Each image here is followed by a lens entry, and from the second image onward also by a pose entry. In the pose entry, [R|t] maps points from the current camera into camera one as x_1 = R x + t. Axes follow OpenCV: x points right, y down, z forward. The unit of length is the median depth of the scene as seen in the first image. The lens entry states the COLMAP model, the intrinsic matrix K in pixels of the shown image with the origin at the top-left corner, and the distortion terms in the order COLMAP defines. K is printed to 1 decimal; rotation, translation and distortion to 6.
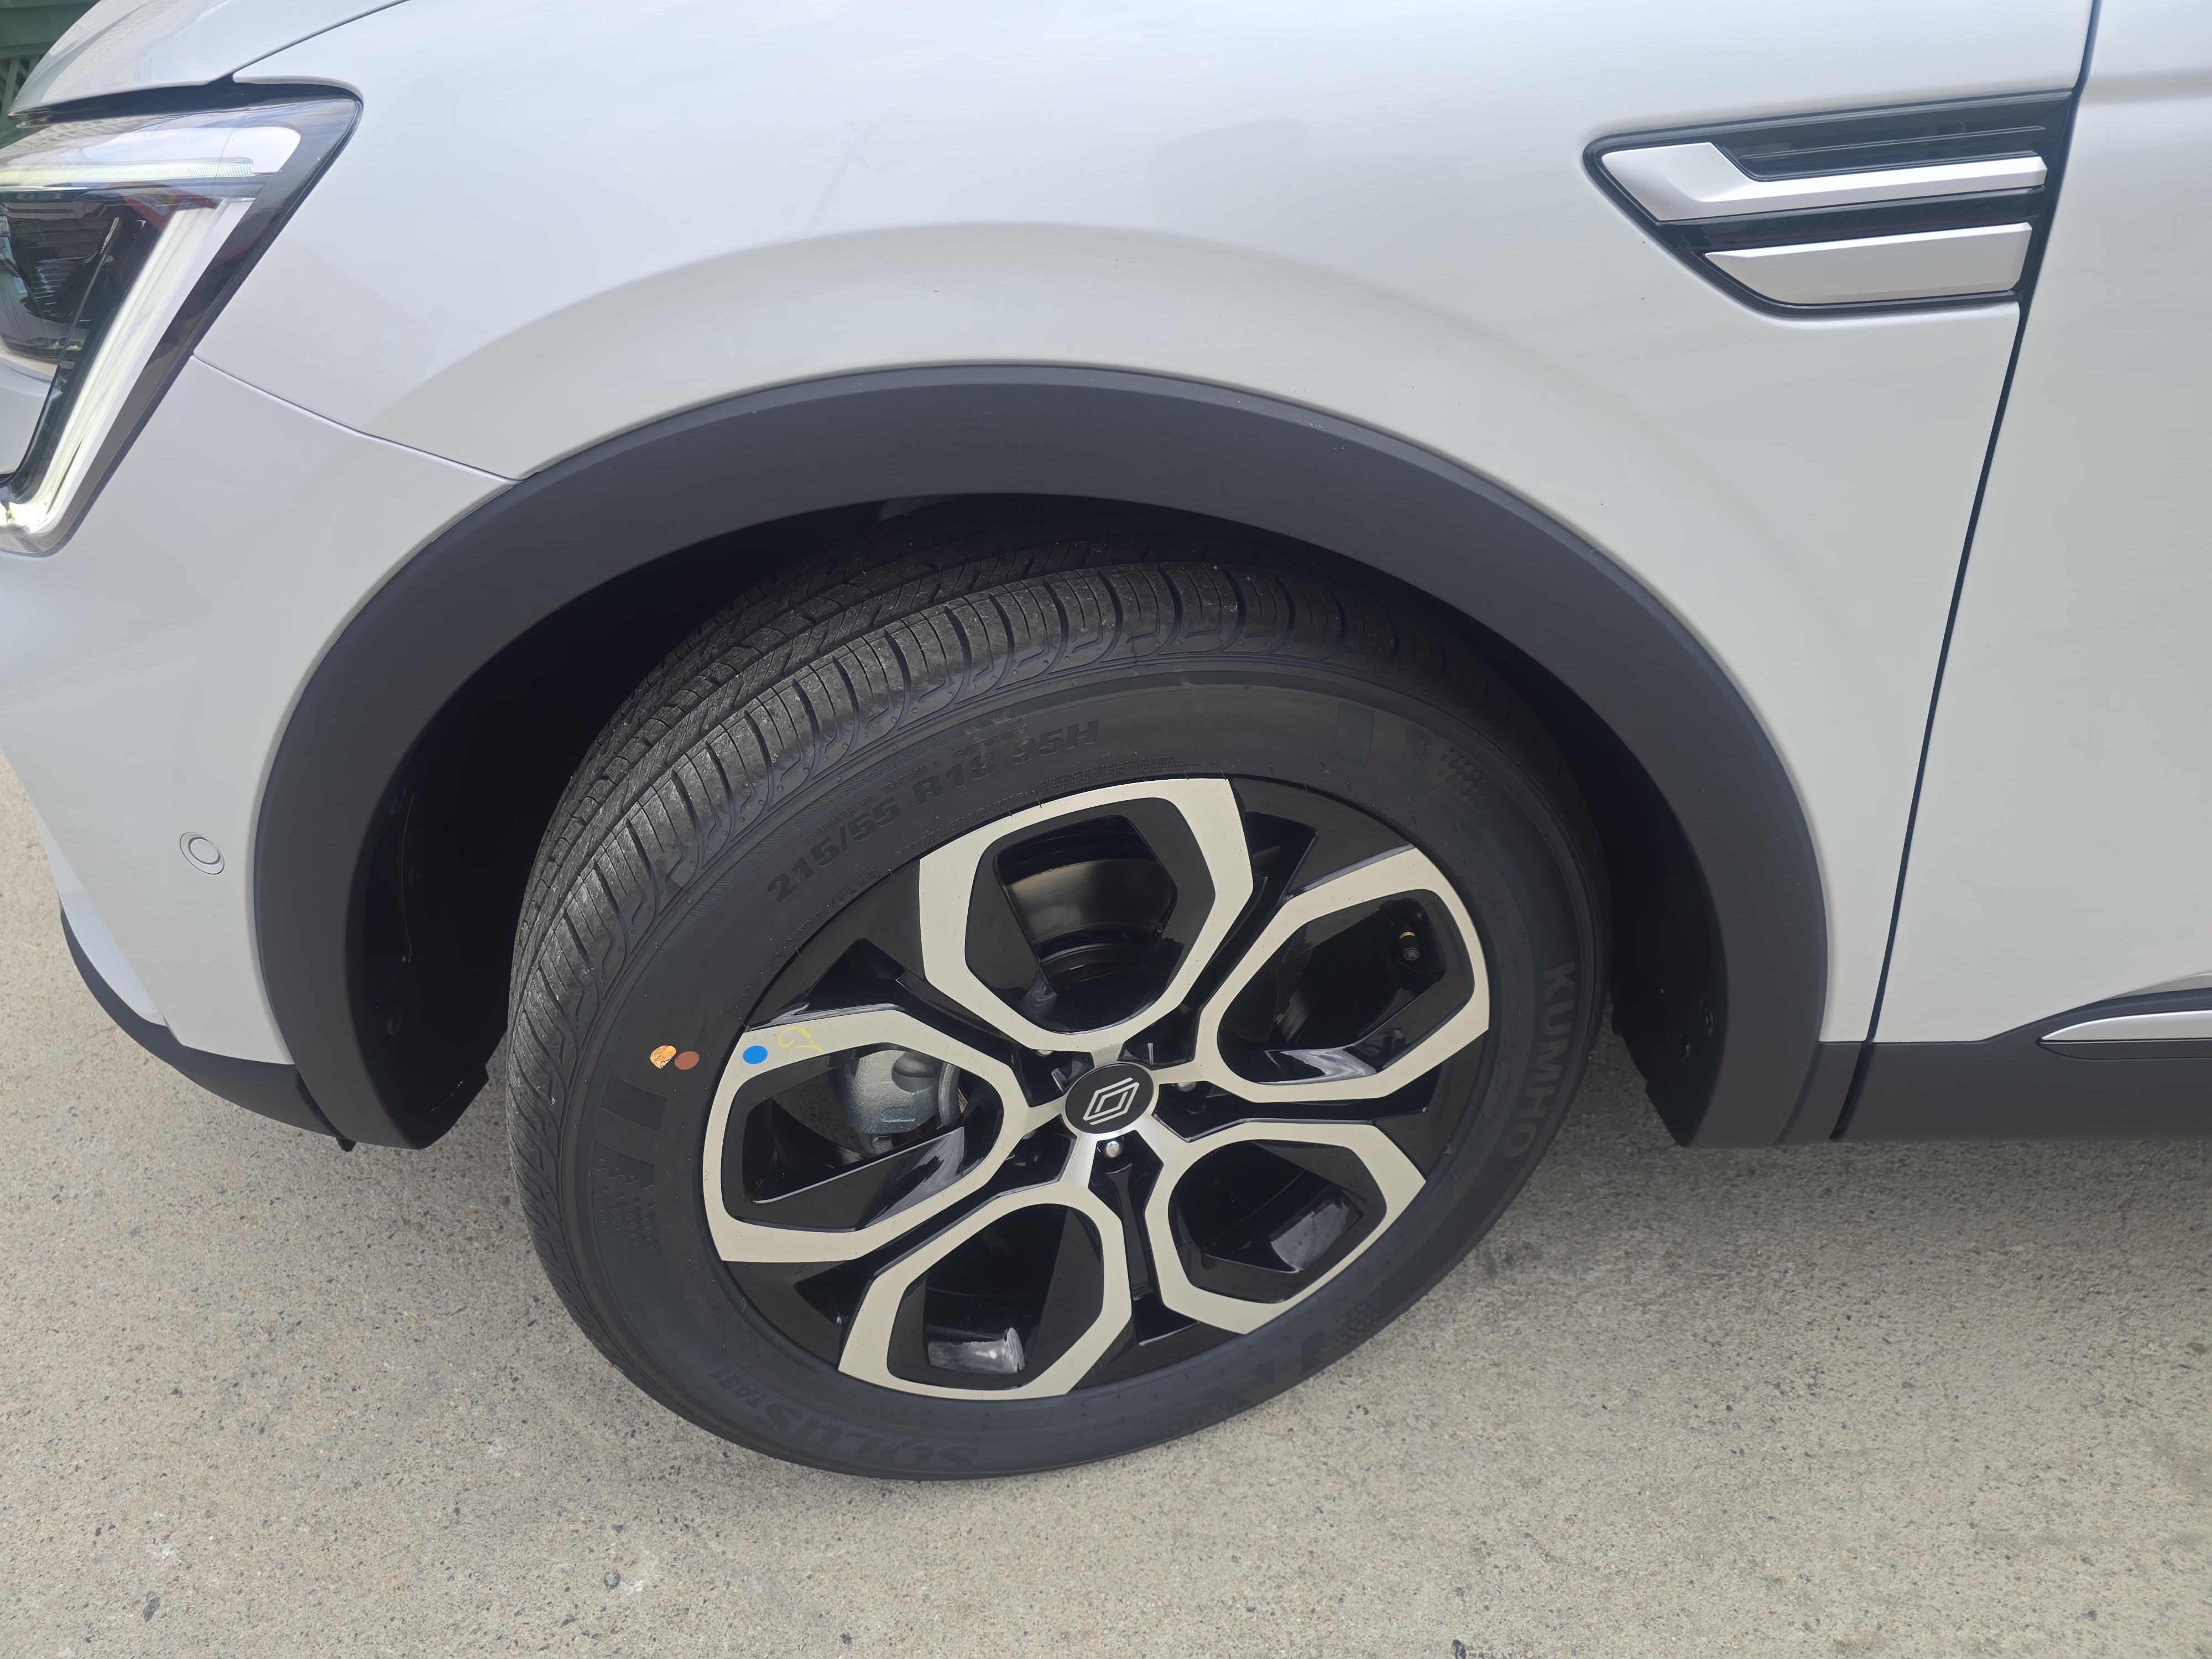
lens RADIAL K [[1527.4, 0, 1088.7], [0, 1527.4, 819.4], [0, 0, 1]] dist [0.043923, -0.062184]
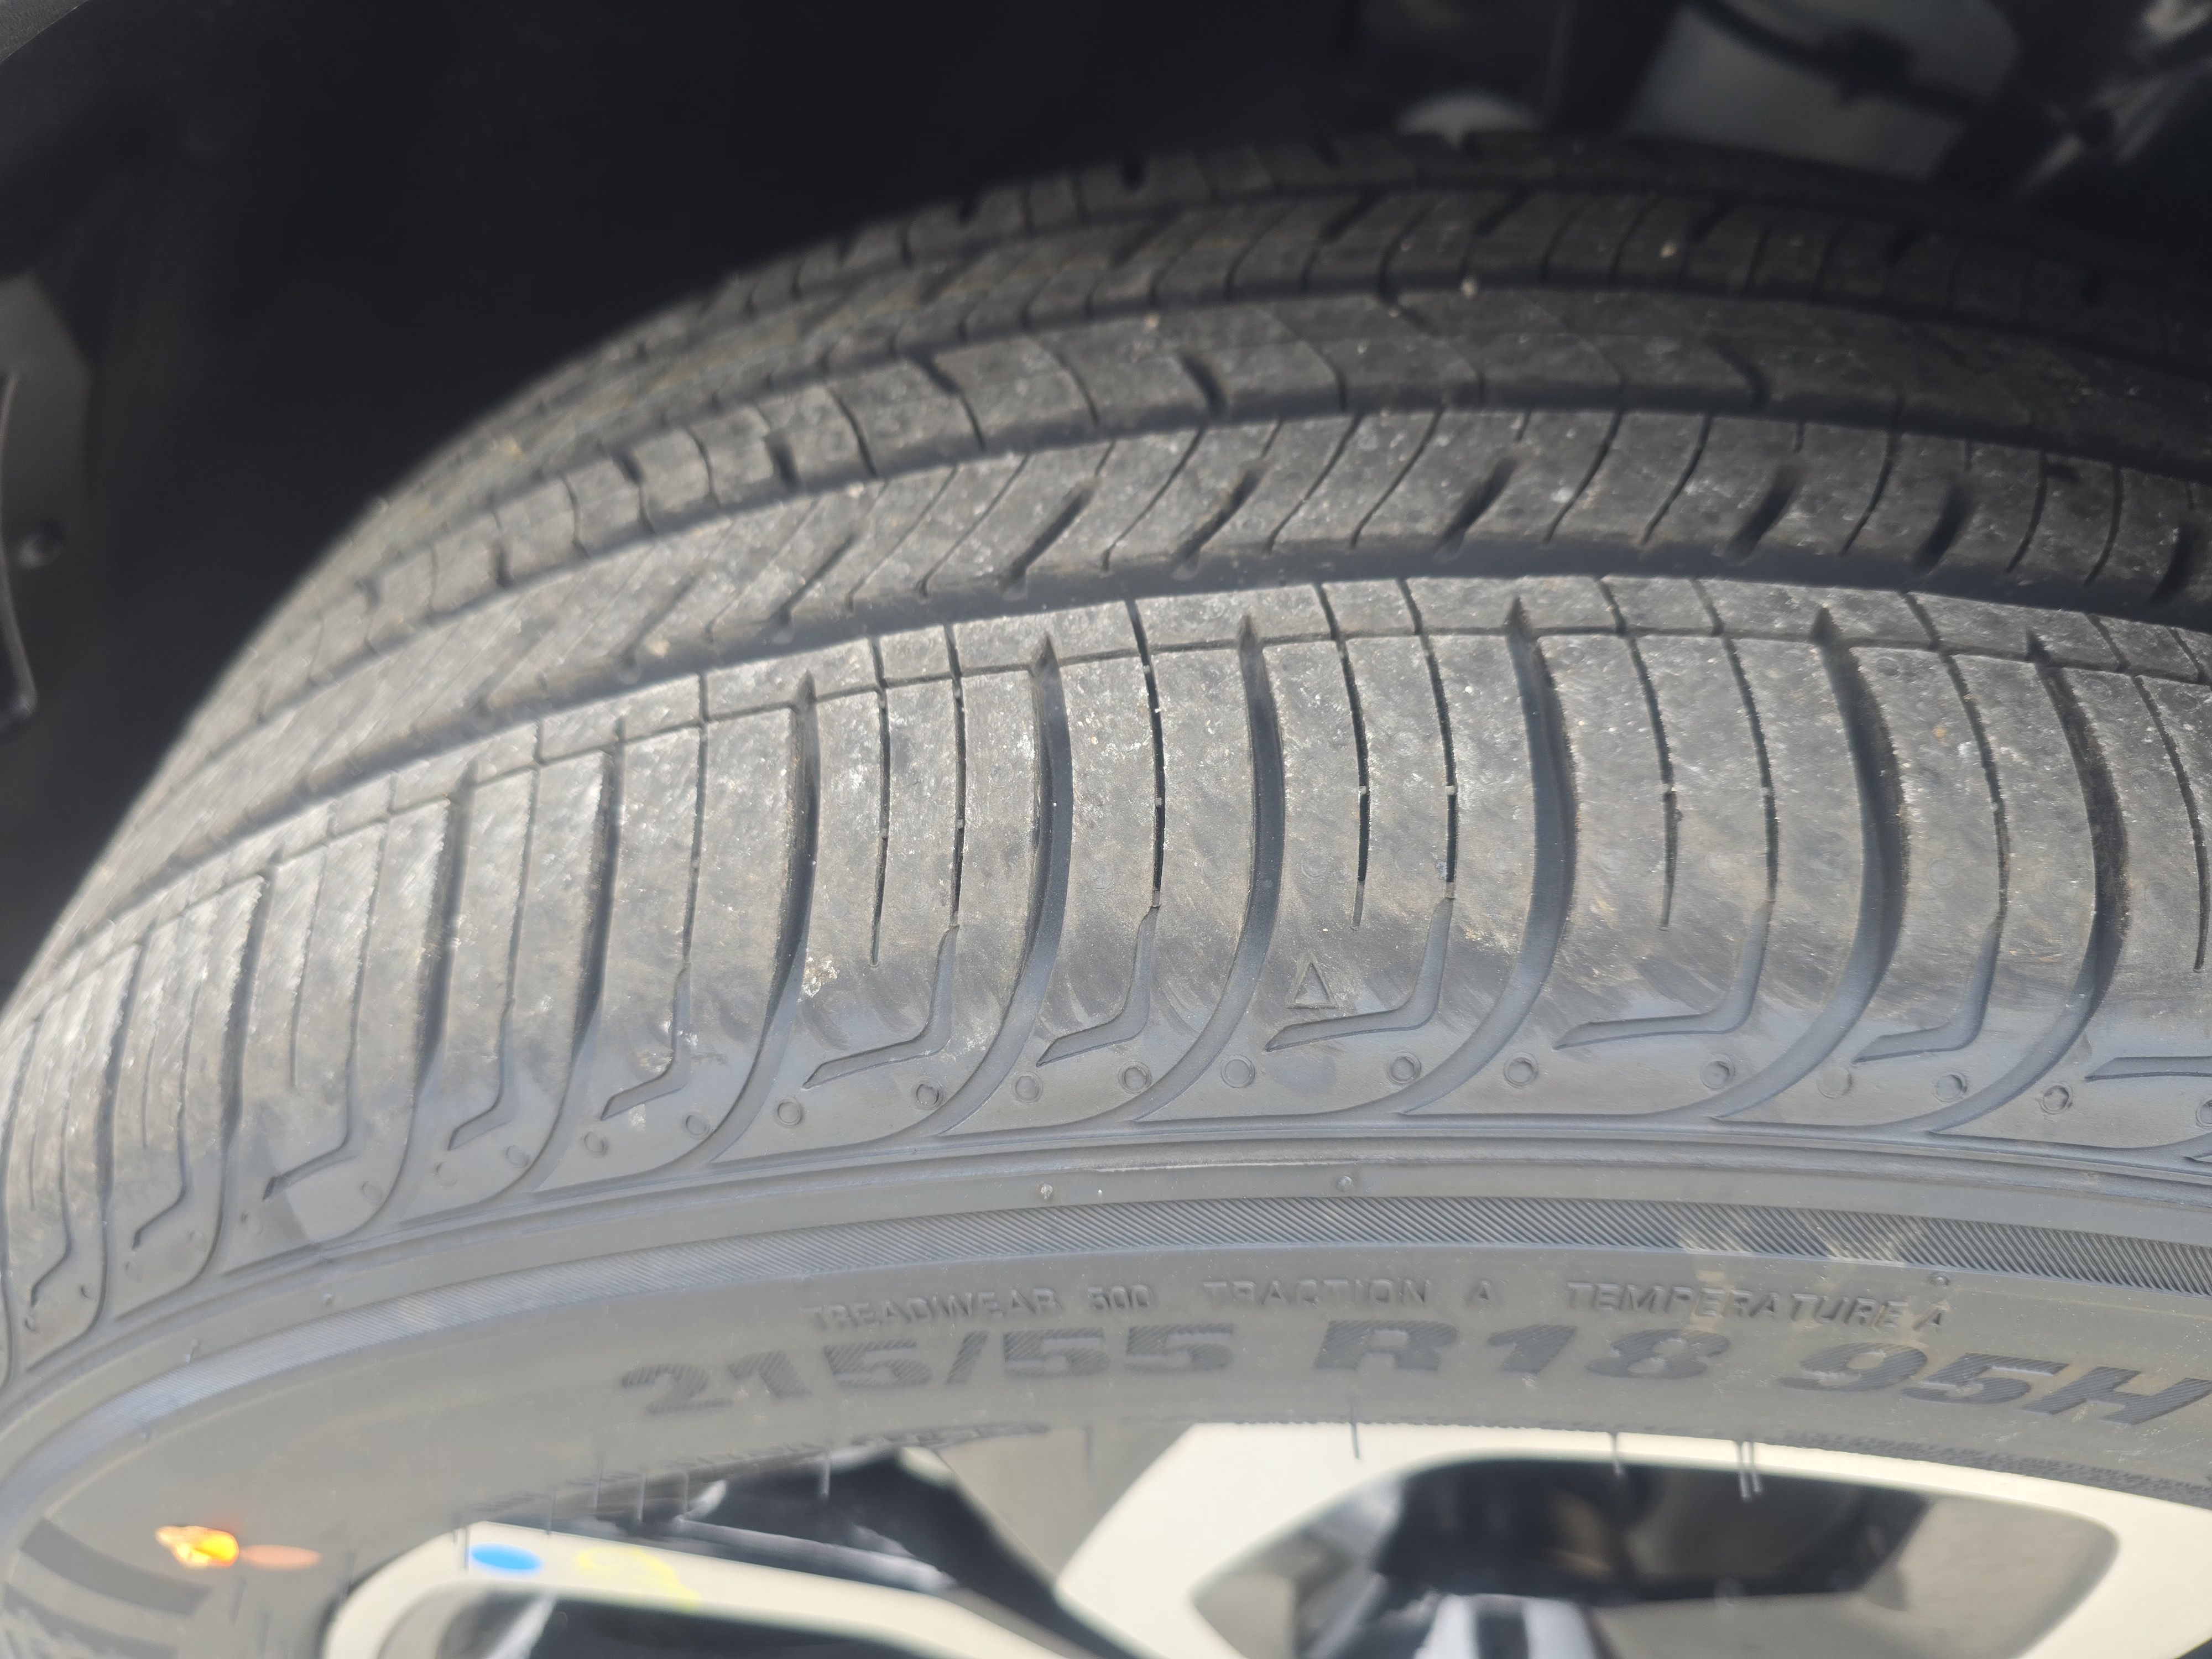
lens RADIAL K [[1509.6, 0, 1090.3], [0, 1509.6, 868.4], [0, 0, 1]] dist [0.061908, -0.098686]
pose [[0.907256, 0.418302, -0.043714, -0.164318], [-0.398487, 0.888186, 0.228763, -0.116276], [0.134518, -0.190127, 0.972500, 0.783401]]
